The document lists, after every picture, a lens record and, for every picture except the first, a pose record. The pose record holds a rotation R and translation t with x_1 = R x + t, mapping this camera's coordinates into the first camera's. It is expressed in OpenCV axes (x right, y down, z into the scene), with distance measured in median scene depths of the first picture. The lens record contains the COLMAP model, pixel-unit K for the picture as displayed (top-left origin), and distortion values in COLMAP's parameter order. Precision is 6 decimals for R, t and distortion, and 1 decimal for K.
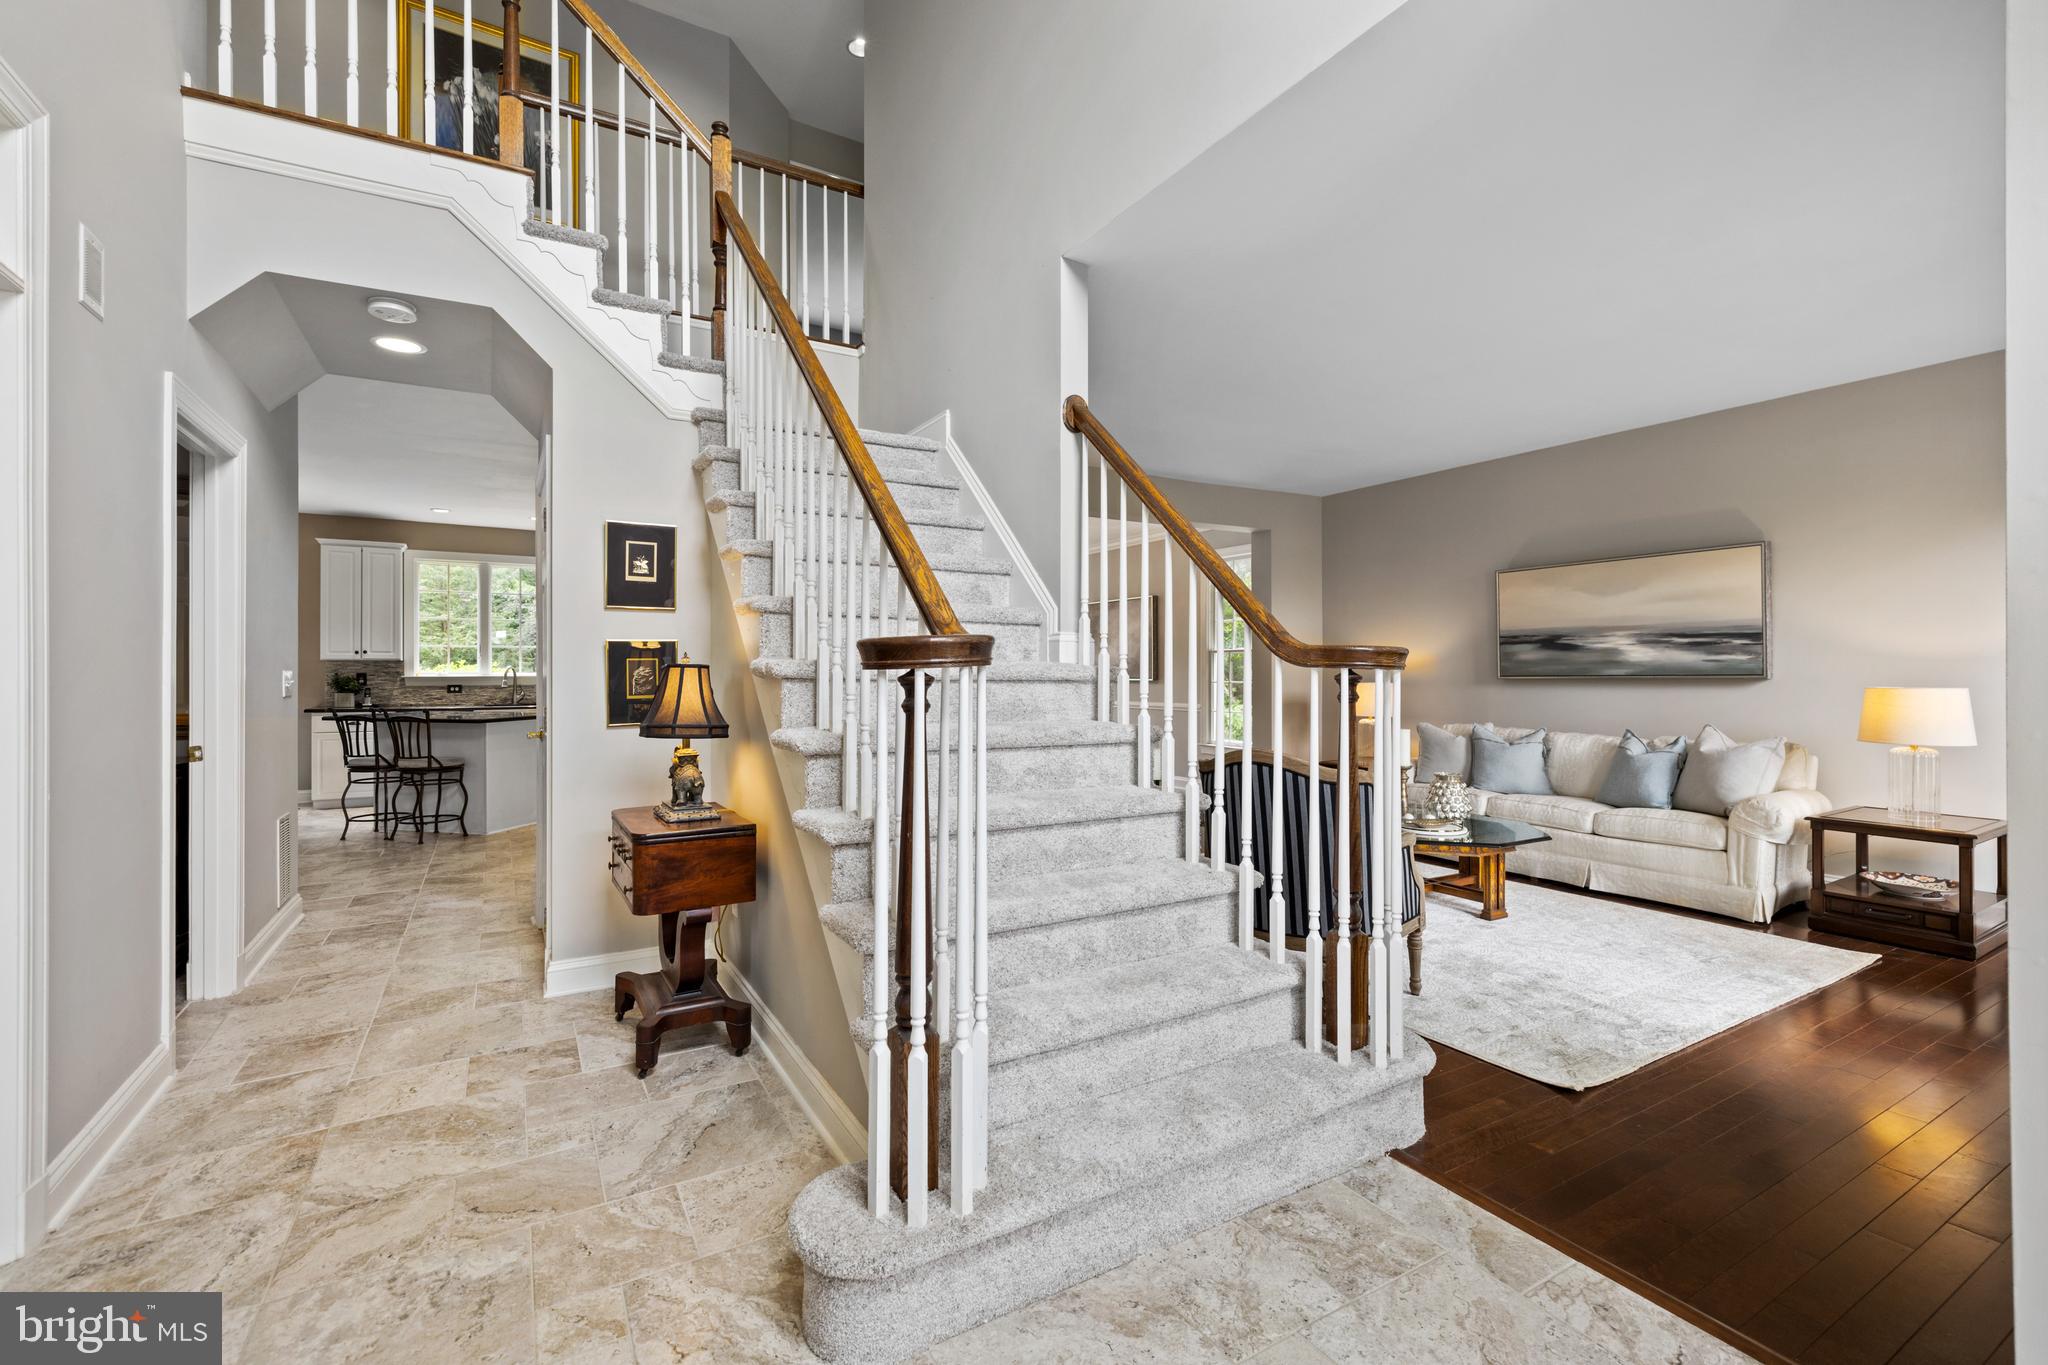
lens RADIAL K [[867.4, 0, 1016.5], [0, 867.4, 673.9], [0, 0, 1]] dist [-0.000774, 0.000209]
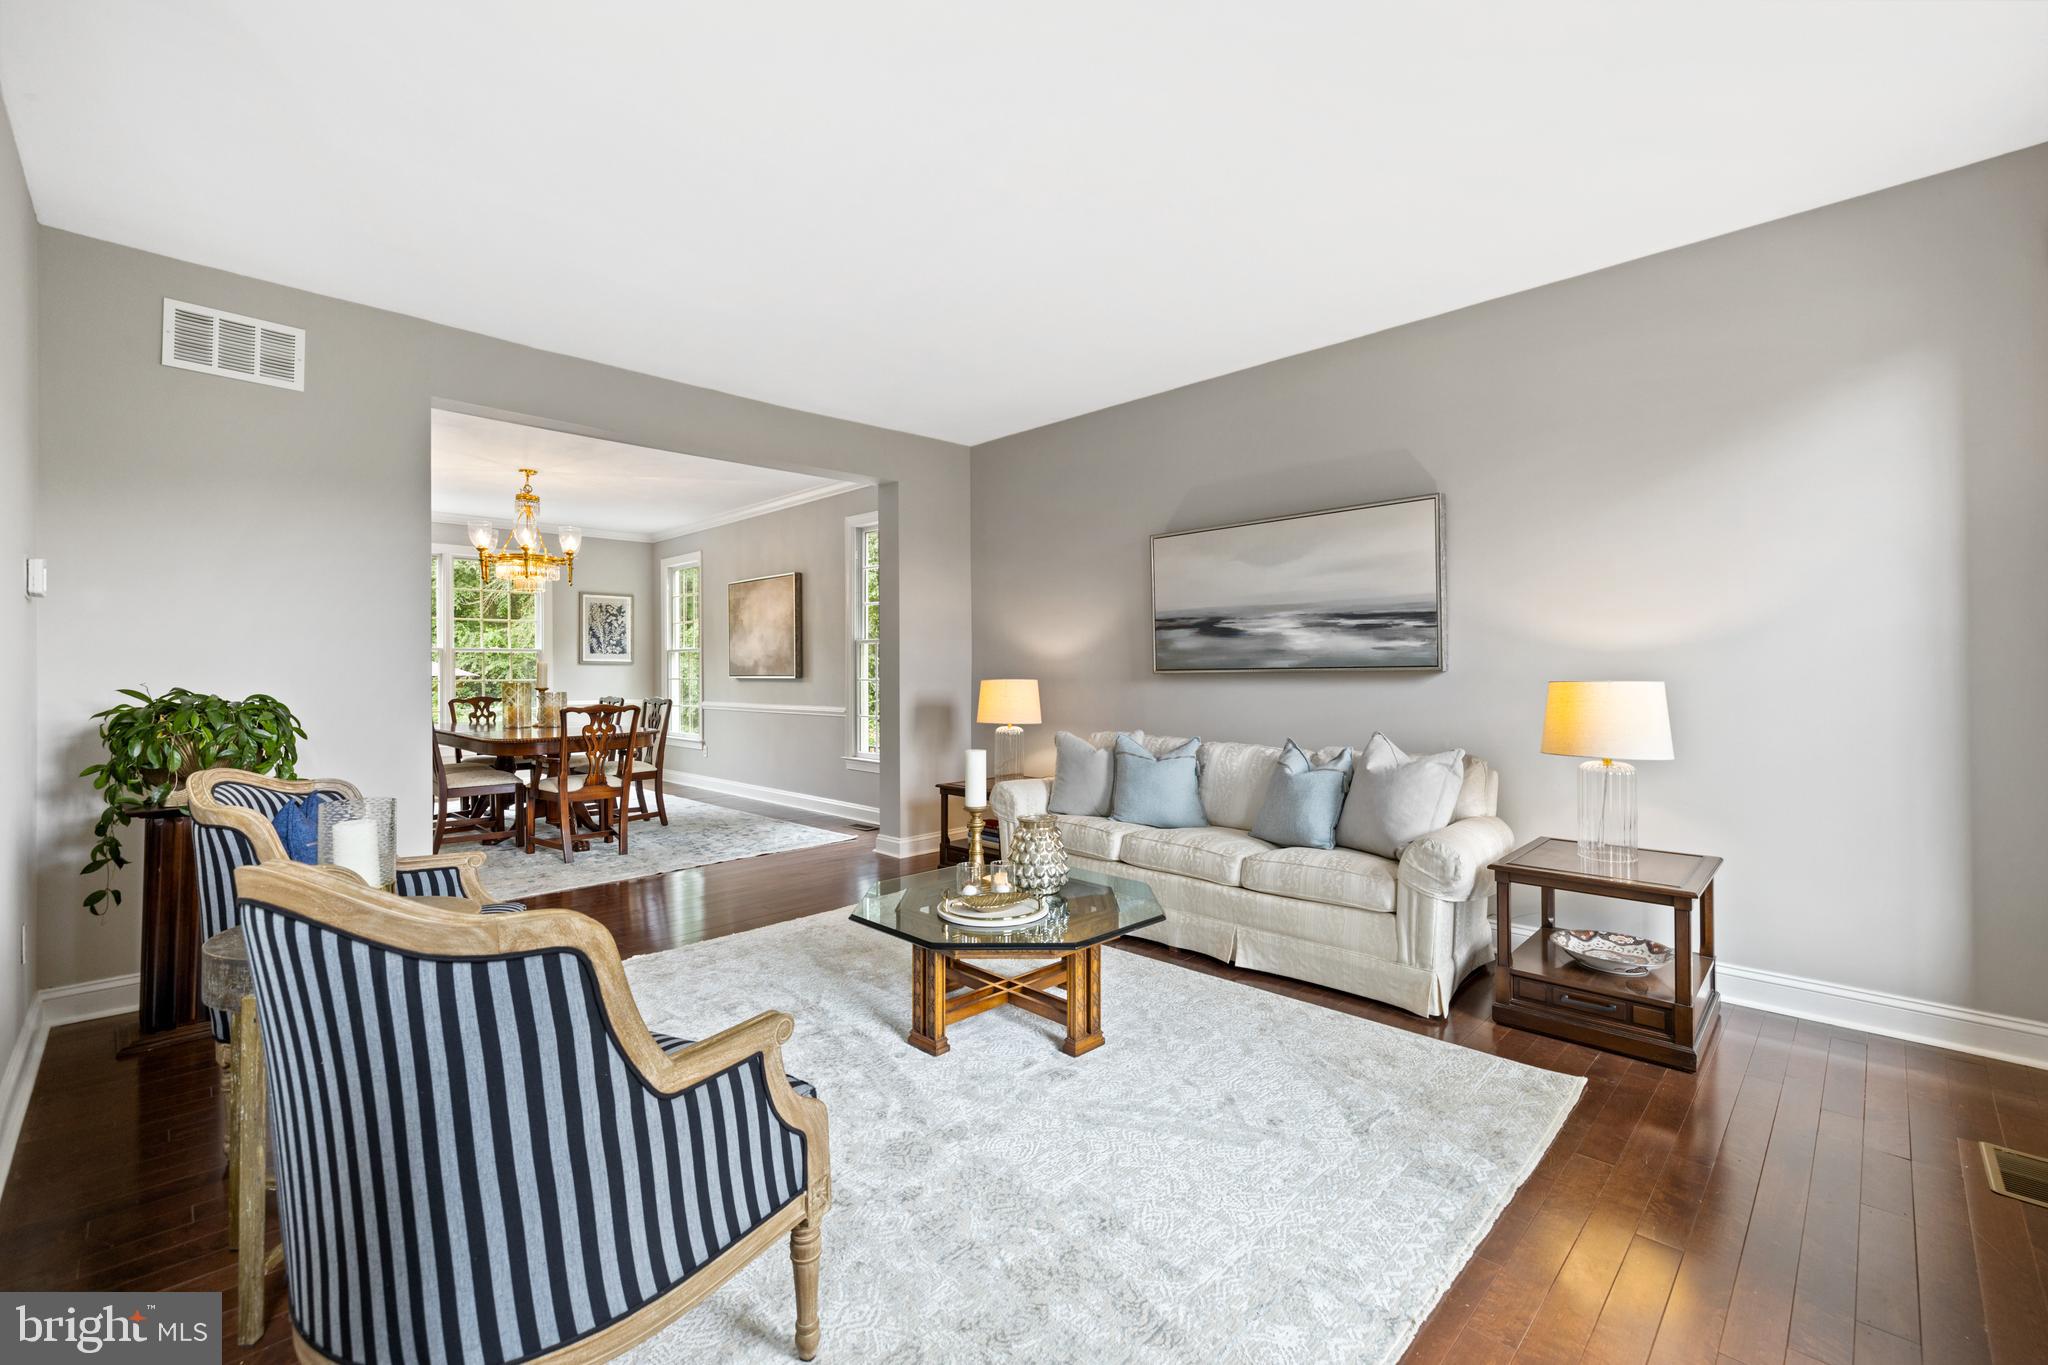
lens RADIAL K [[867.4, 0, 1015.5], [0, 867.4, 665.8], [0, 0, 1]] dist [-0.000774, 0.000209]
pose [[0.967150, -0.002901, 0.254190, 0.305469], [0.004043, 0.999984, -0.003969, 0.002075], [-0.254174, 0.004866, 0.967146, 0.353749]]
